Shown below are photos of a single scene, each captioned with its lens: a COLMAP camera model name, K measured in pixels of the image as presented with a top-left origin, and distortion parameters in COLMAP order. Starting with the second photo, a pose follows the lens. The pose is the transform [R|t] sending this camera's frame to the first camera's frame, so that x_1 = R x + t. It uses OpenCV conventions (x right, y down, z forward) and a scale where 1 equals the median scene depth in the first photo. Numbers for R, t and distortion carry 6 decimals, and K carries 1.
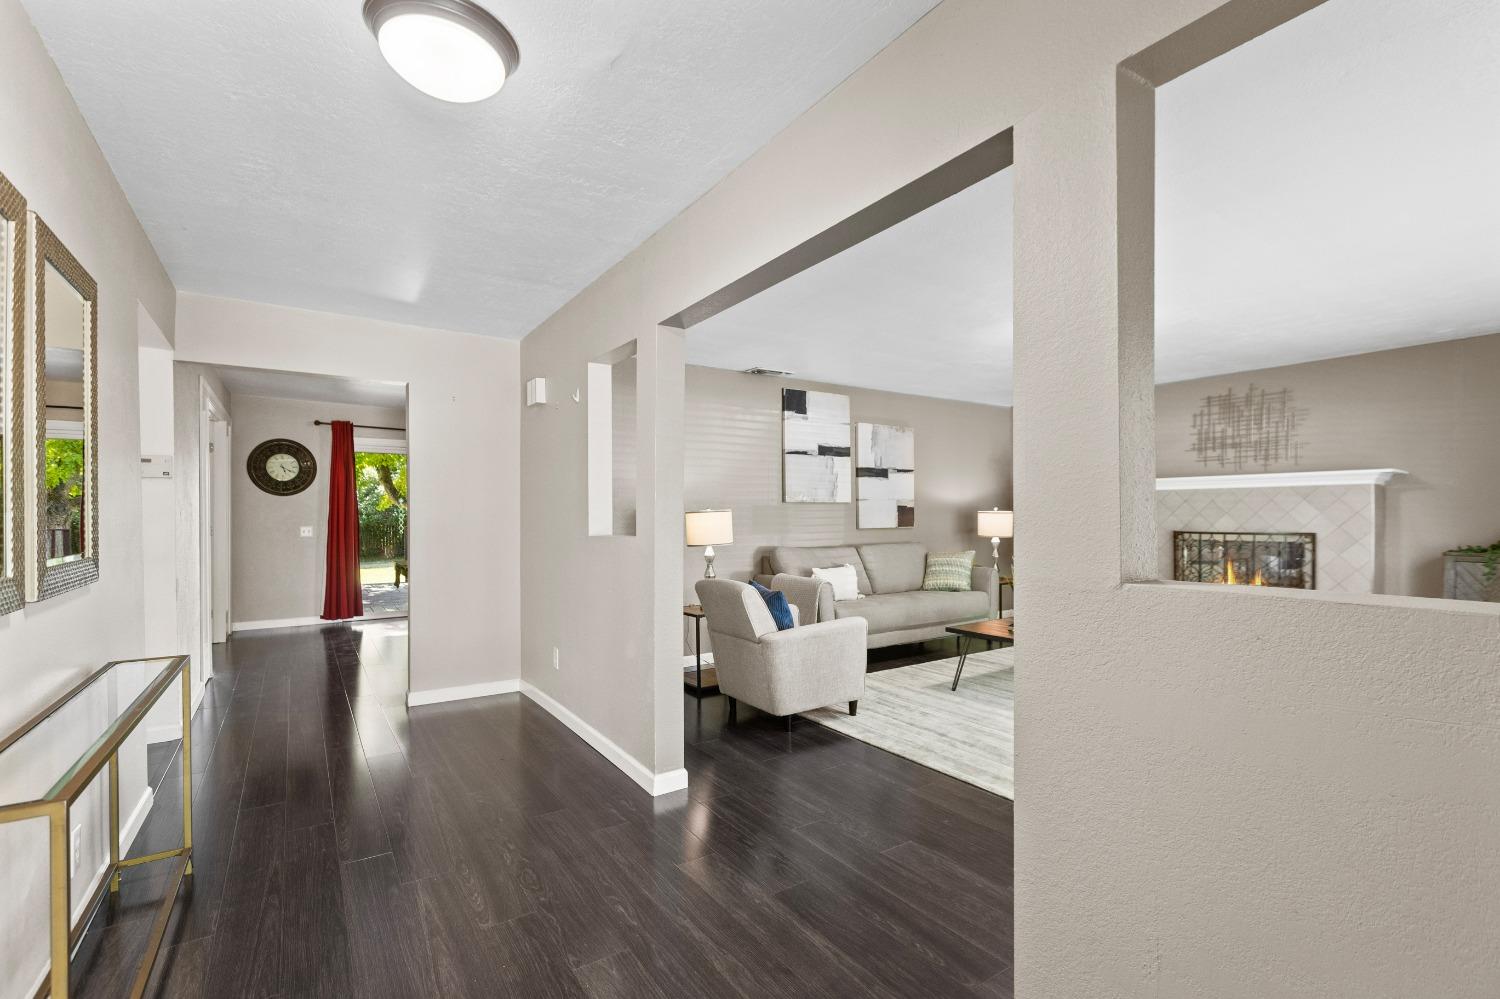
lens RADIAL K [[683.1, 0, 752.0], [0, 683.1, 518.6], [0, 0, 1]] dist [0.000291, -0.000095]
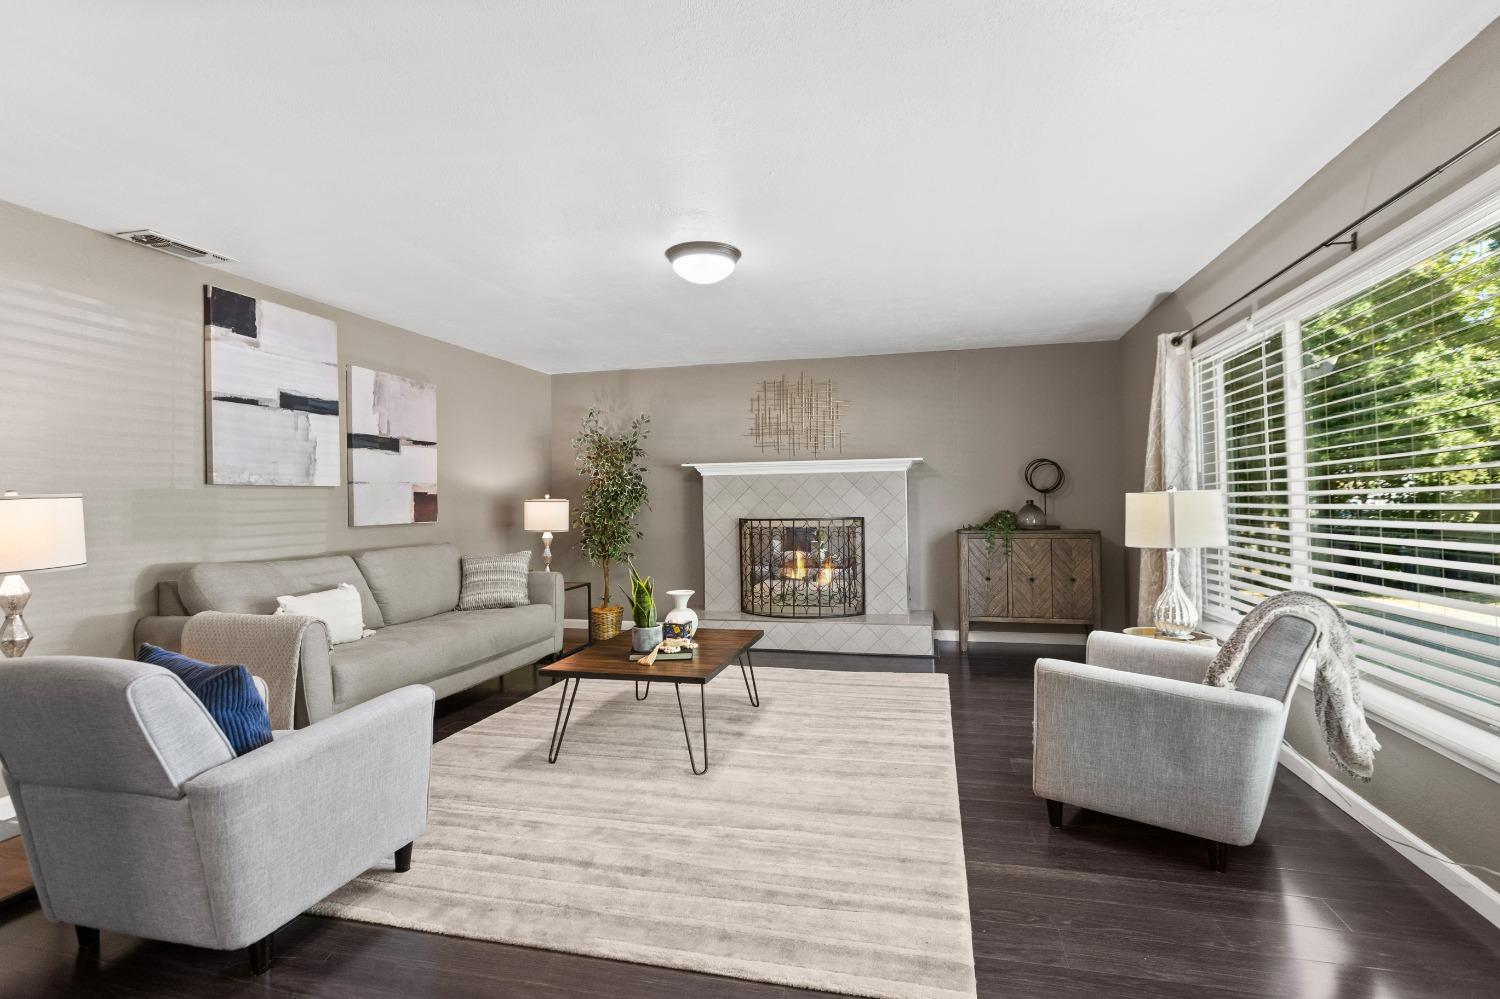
lens RADIAL K [[689.4, 0, 766.2], [0, 689.4, 494.8], [0, 0, 1]] dist [0.008646, -0.000270]
pose [[0.724554, 0.001008, 0.689218, -0.016336], [0.016689, 0.999680, -0.019007, 0.003963], [-0.689016, 0.025274, 0.724305, 0.283365]]
